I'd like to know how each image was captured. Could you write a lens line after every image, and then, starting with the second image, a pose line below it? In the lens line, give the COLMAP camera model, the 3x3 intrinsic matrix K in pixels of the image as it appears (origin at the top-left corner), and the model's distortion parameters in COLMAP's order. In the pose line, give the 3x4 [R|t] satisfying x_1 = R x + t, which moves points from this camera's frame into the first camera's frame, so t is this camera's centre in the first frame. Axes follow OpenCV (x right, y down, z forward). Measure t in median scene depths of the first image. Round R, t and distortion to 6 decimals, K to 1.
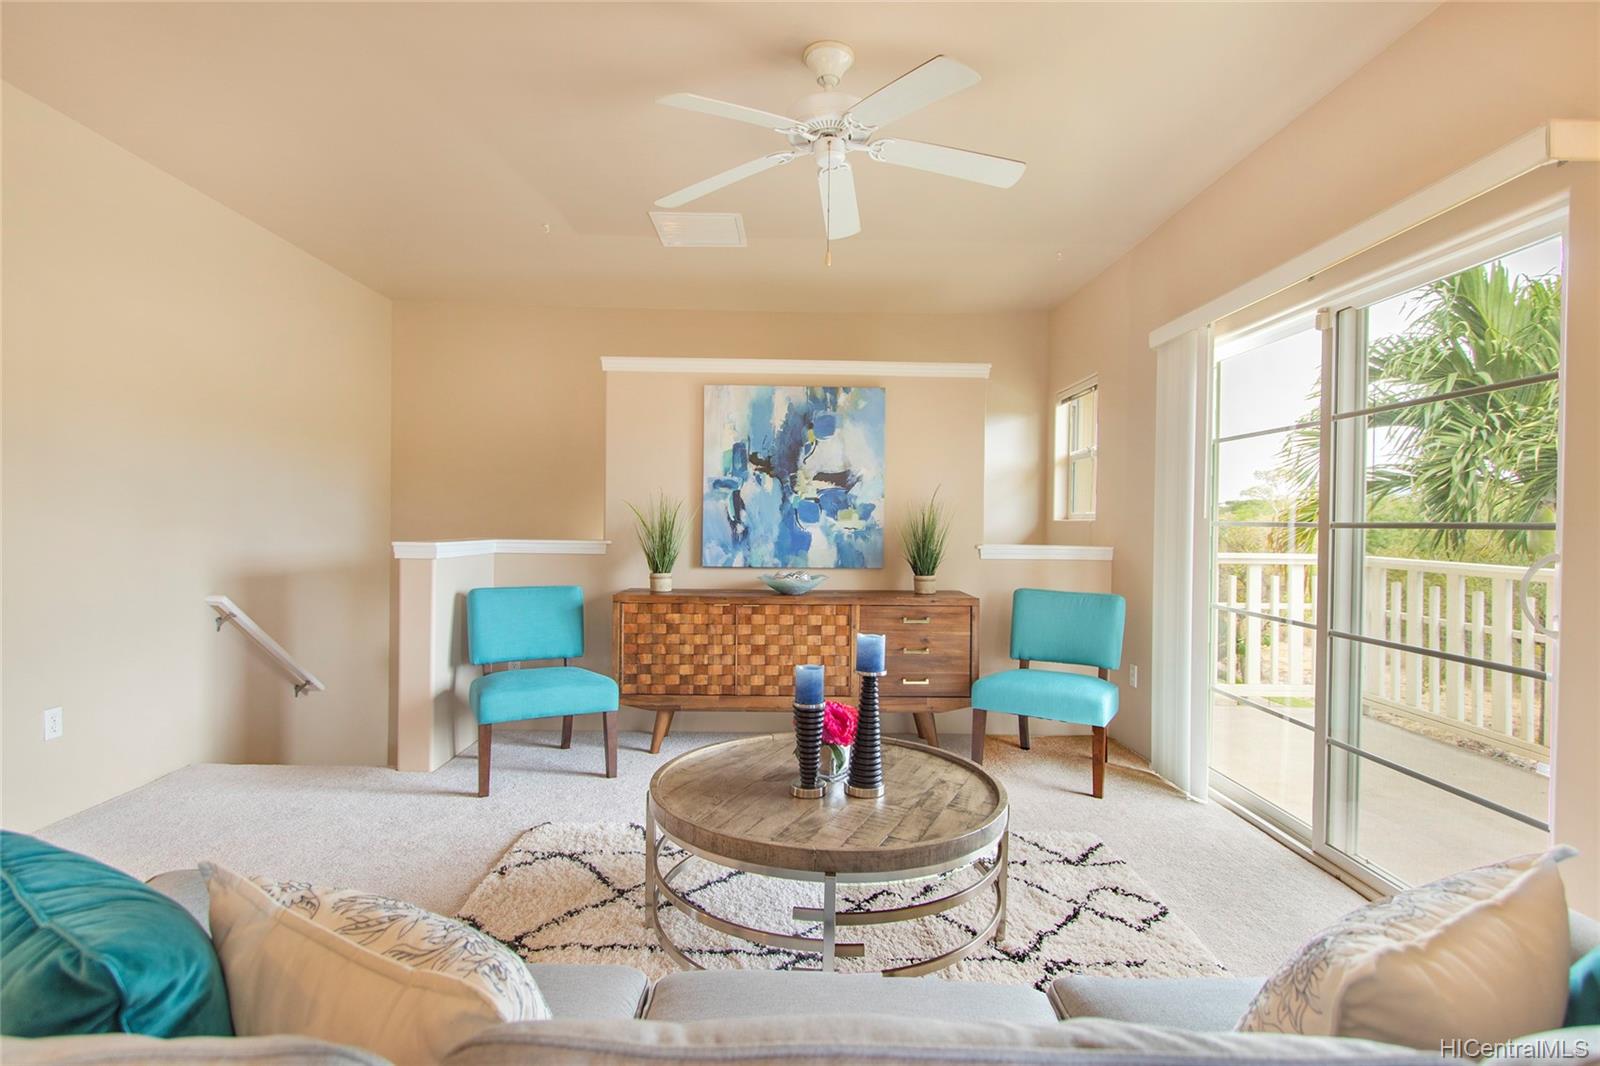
lens RADIAL K [[789.1, 0, 800.0], [0, 789.1, 533.0], [0, 0, 1]] dist [0.000745, -0.000002]
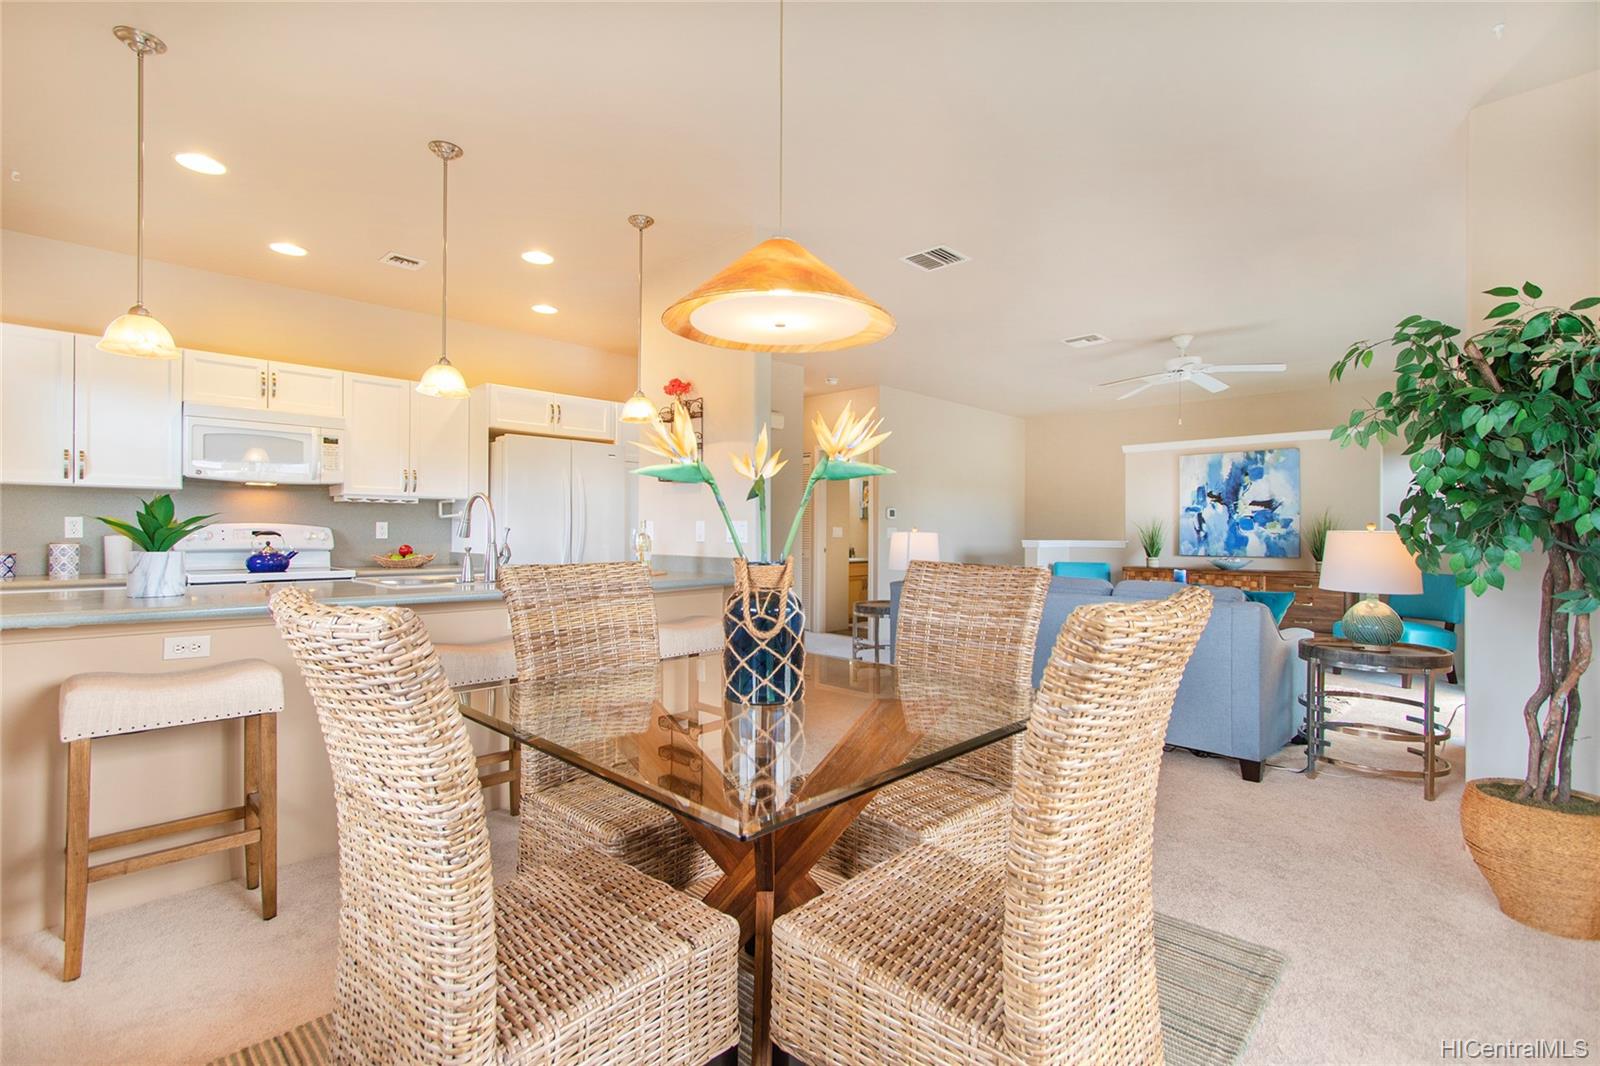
lens RADIAL K [[724.0, 0, 801.7], [0, 724.0, 528.4], [0, 0, 1]] dist [0.009226, -0.000887]
pose [[0.702673, -0.013197, -0.711390, 0.457320], [-0.005313, 0.999703, -0.023794, 0.025598], [0.711493, 0.020499, 0.702394, -0.803551]]
